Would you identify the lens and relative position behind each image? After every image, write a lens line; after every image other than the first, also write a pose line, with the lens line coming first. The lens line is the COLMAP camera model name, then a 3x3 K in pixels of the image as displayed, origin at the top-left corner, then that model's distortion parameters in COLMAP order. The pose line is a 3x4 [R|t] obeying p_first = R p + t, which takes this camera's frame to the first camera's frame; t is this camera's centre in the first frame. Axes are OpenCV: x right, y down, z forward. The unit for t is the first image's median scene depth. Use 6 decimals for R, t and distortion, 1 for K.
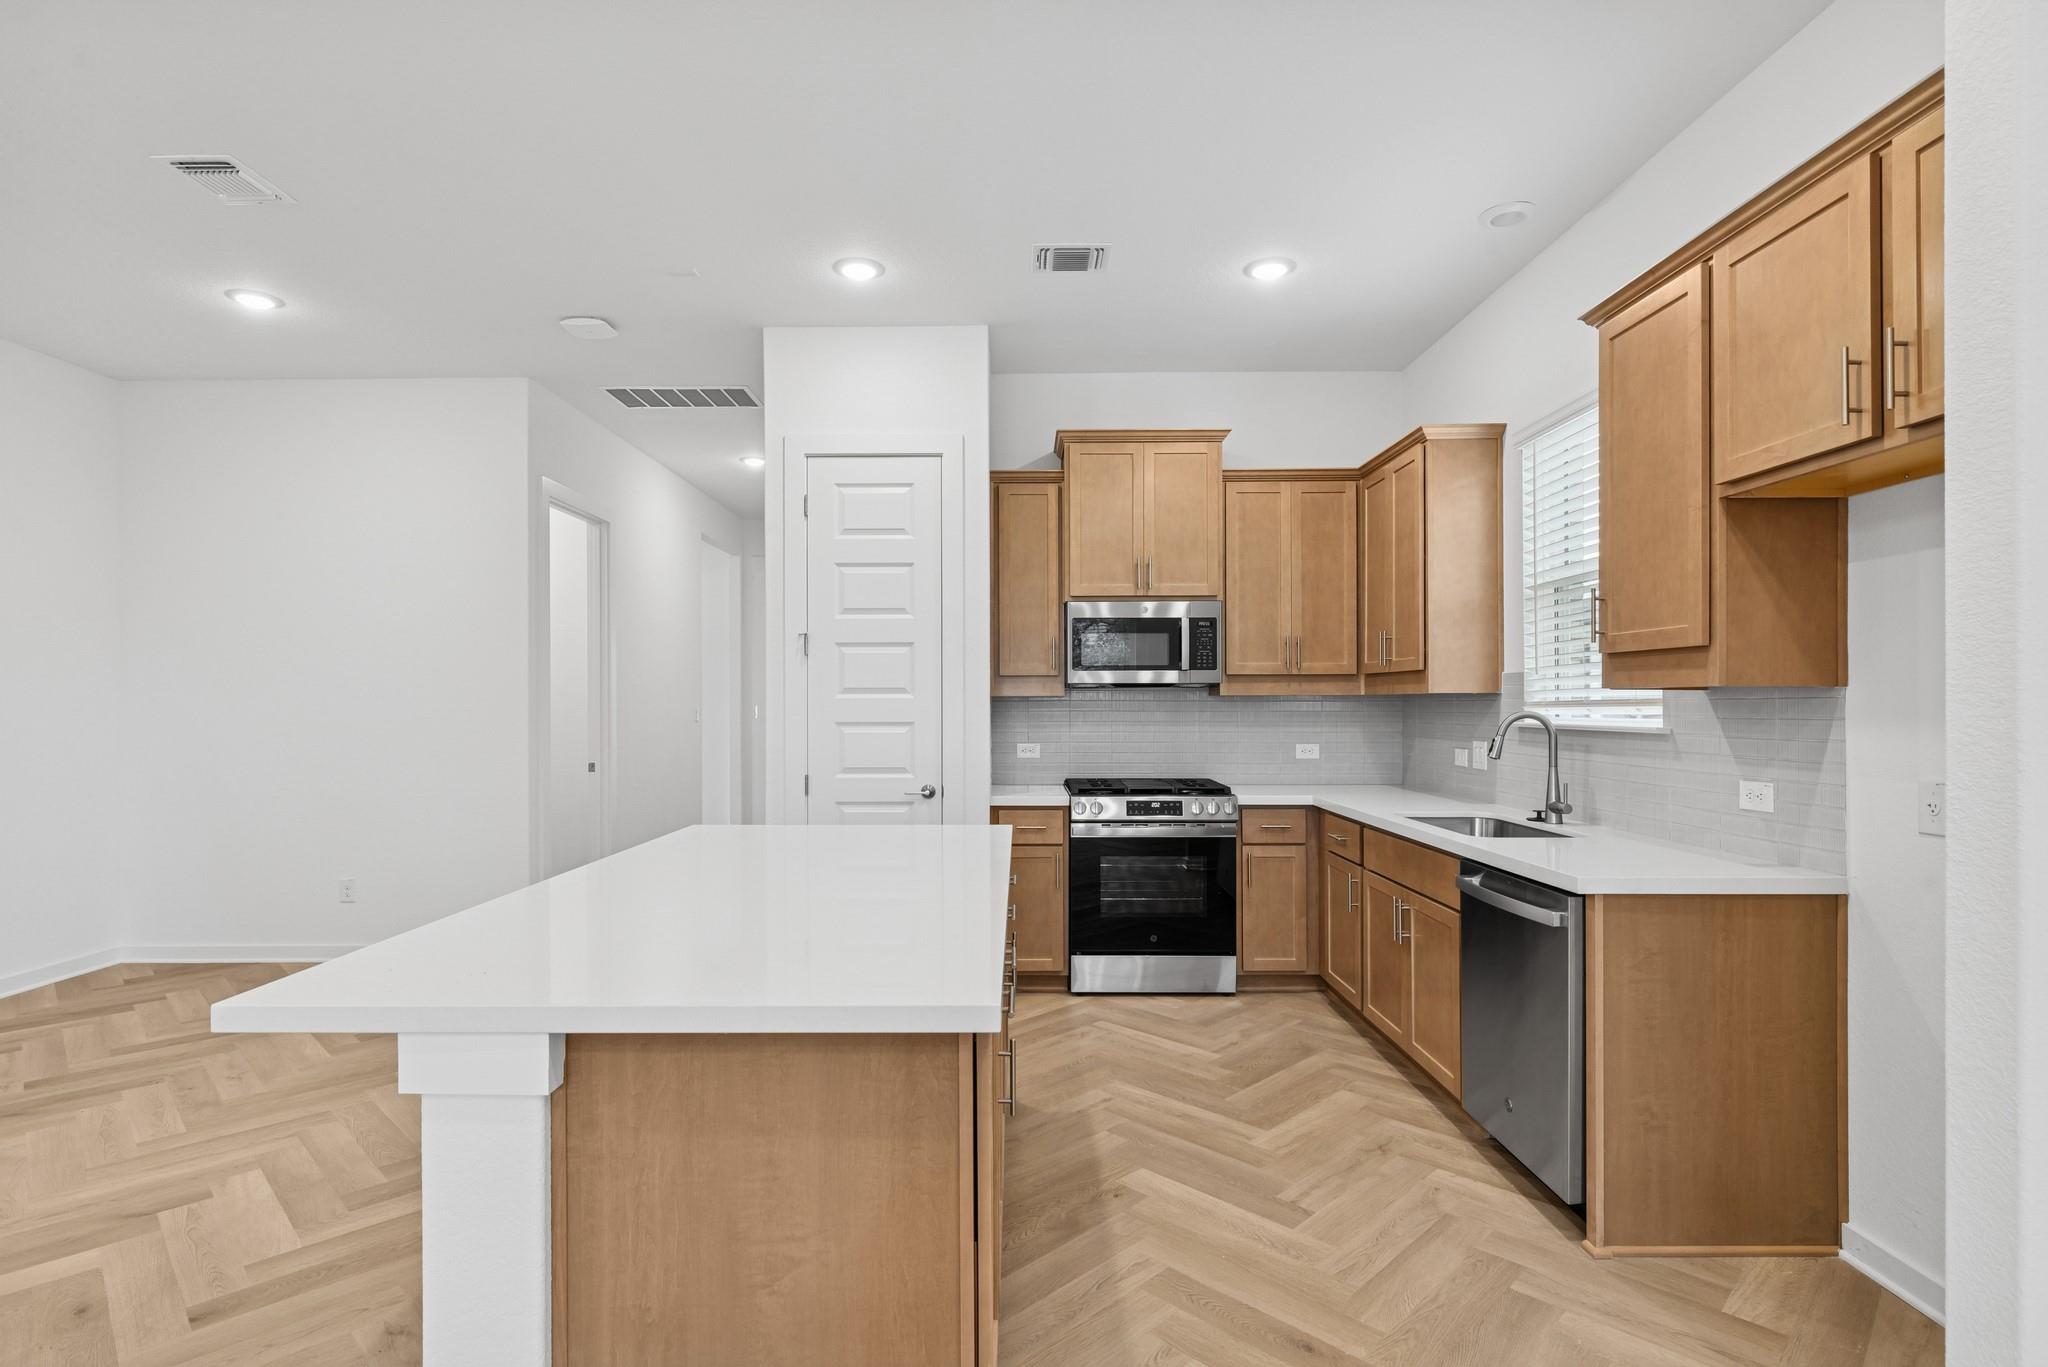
lens RADIAL K [[1012.7, 0, 1008.4], [0, 1012.7, 699.1], [0, 0, 1]] dist [-0.001622, 0.000041]
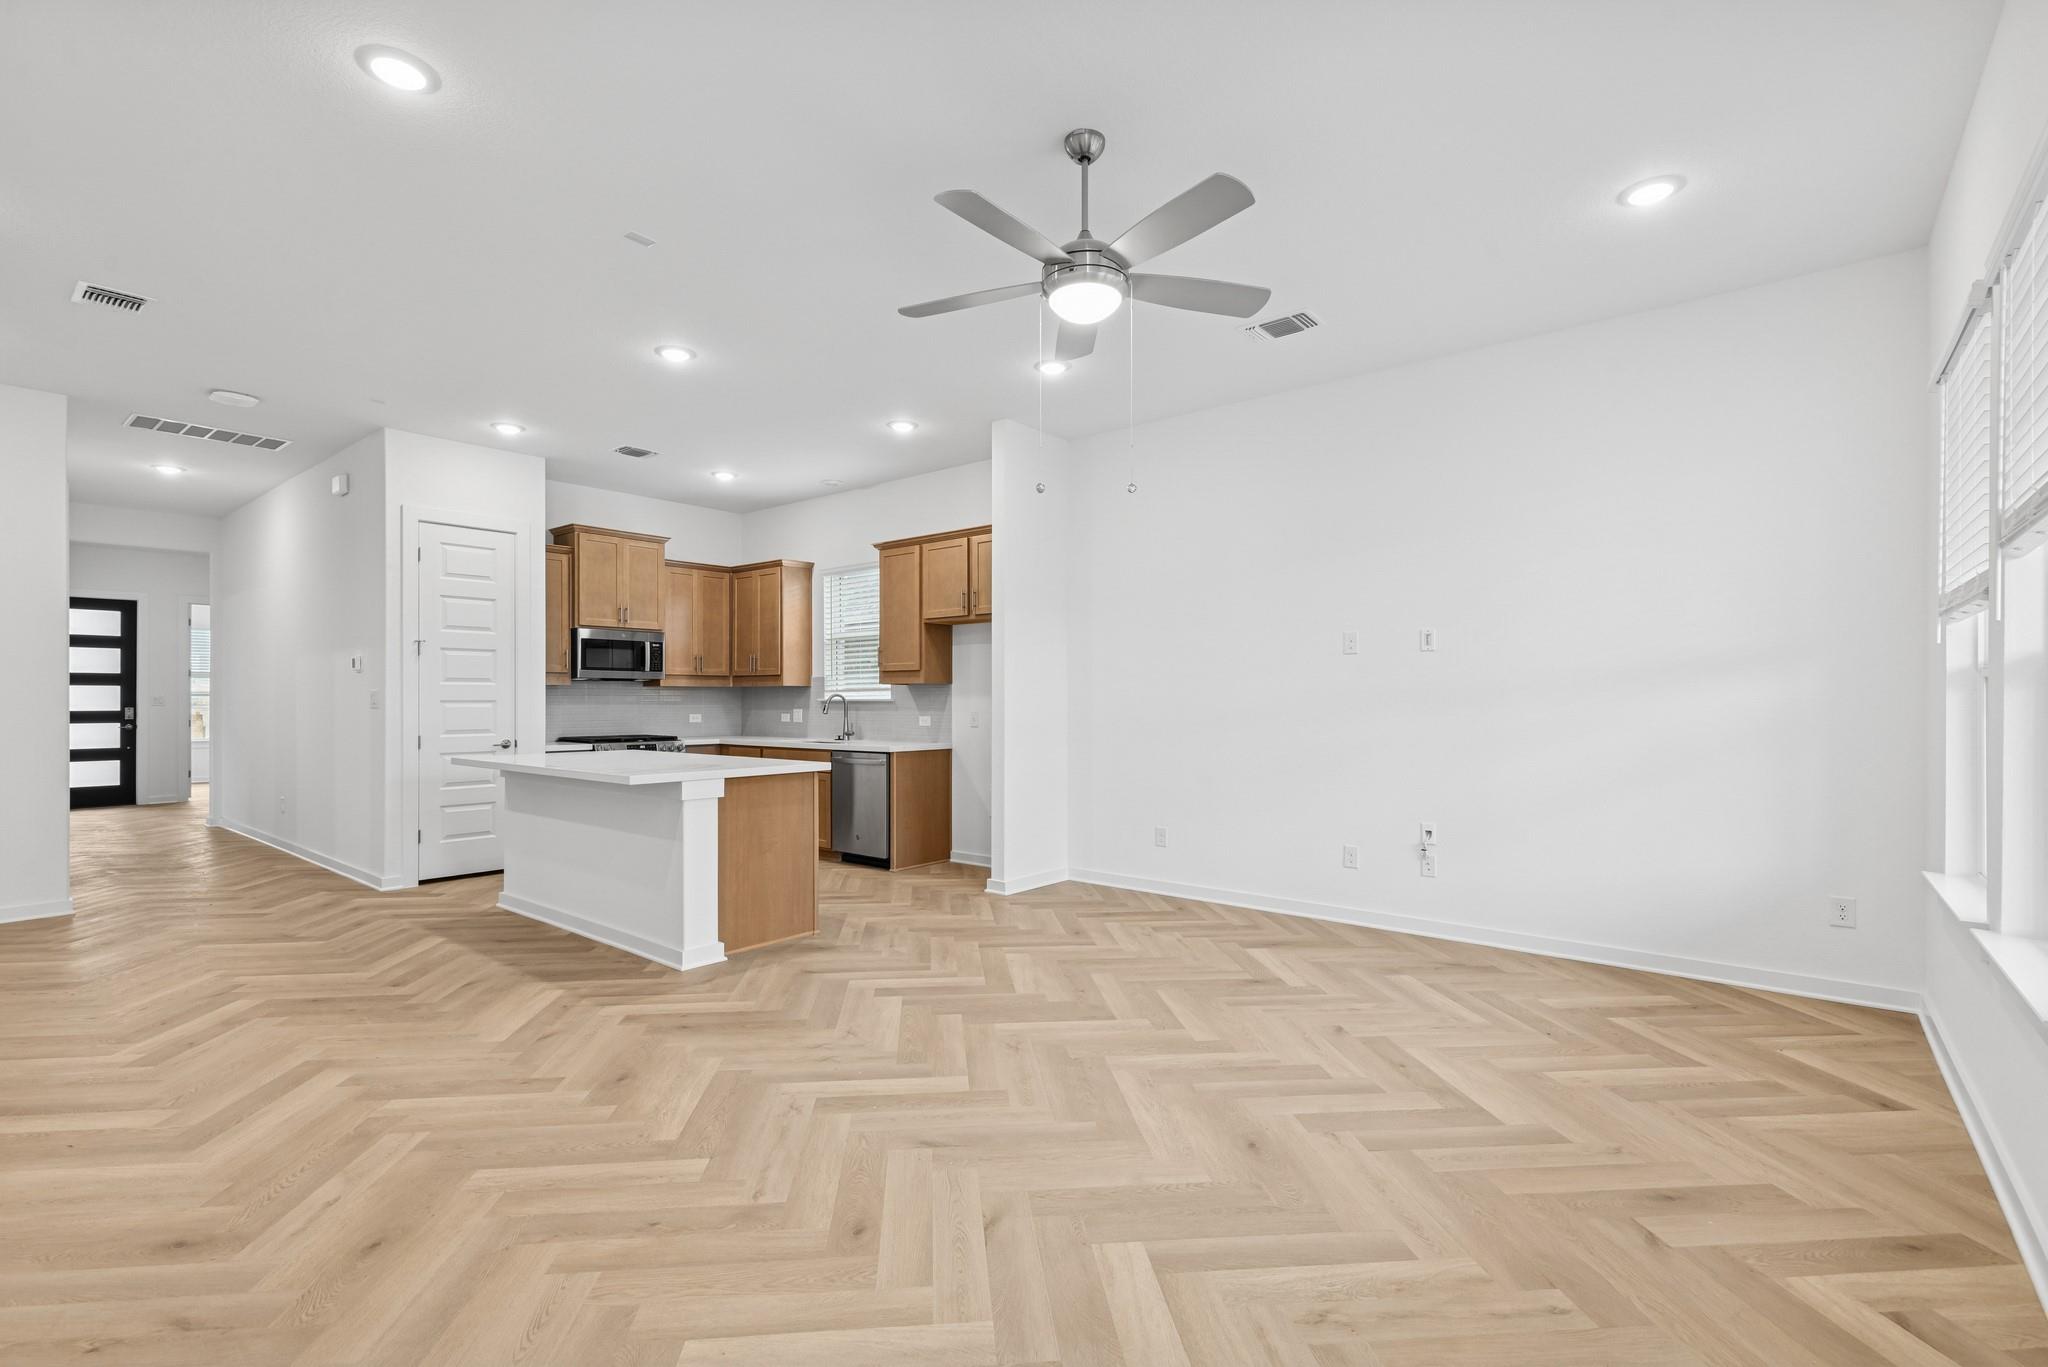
lens RADIAL K [[919.4, 0, 1013.1], [0, 919.4, 698.2], [0, 0, 1]] dist [0.008961, -0.001255]
pose [[0.633393, 0.002808, 0.773825, -0.760649], [-0.002844, 0.999995, -0.001301, 0.020828], [-0.773825, -0.001376, 0.633398, -0.581935]]
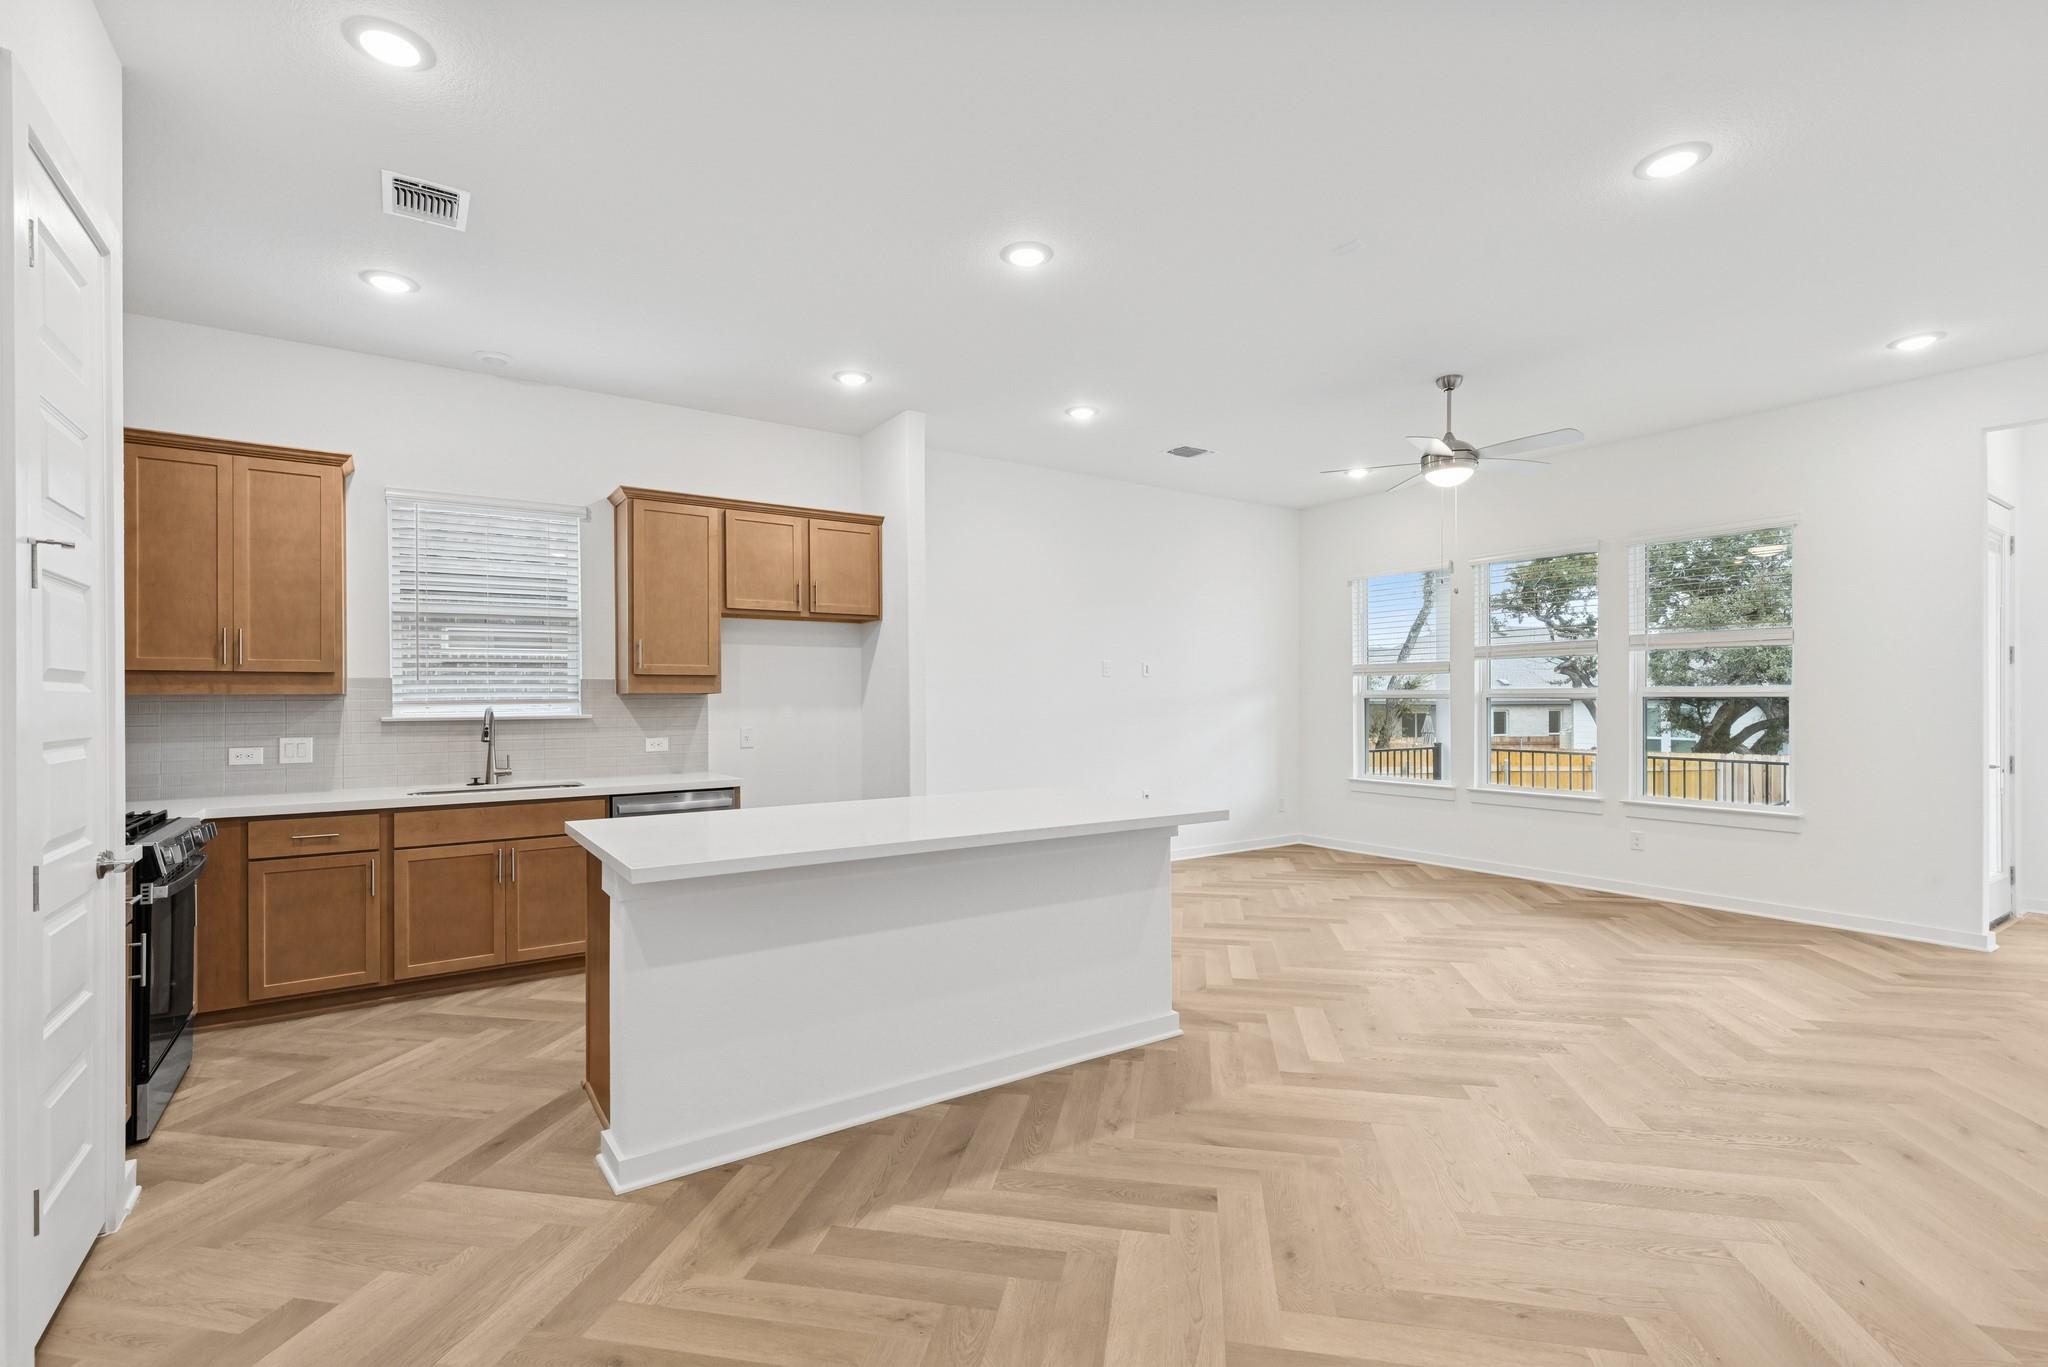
lens RADIAL K [[919.4, 0, 1013.1], [0, 919.4, 698.2], [0, 0, 1]] dist [0.008961, -0.001255]
pose [[-0.565980, 0.006750, 0.824391, -0.834776], [0.004108, 0.999977, -0.005368, 0.007442], [-0.824409, 0.000348, -0.565995, 0.961223]]
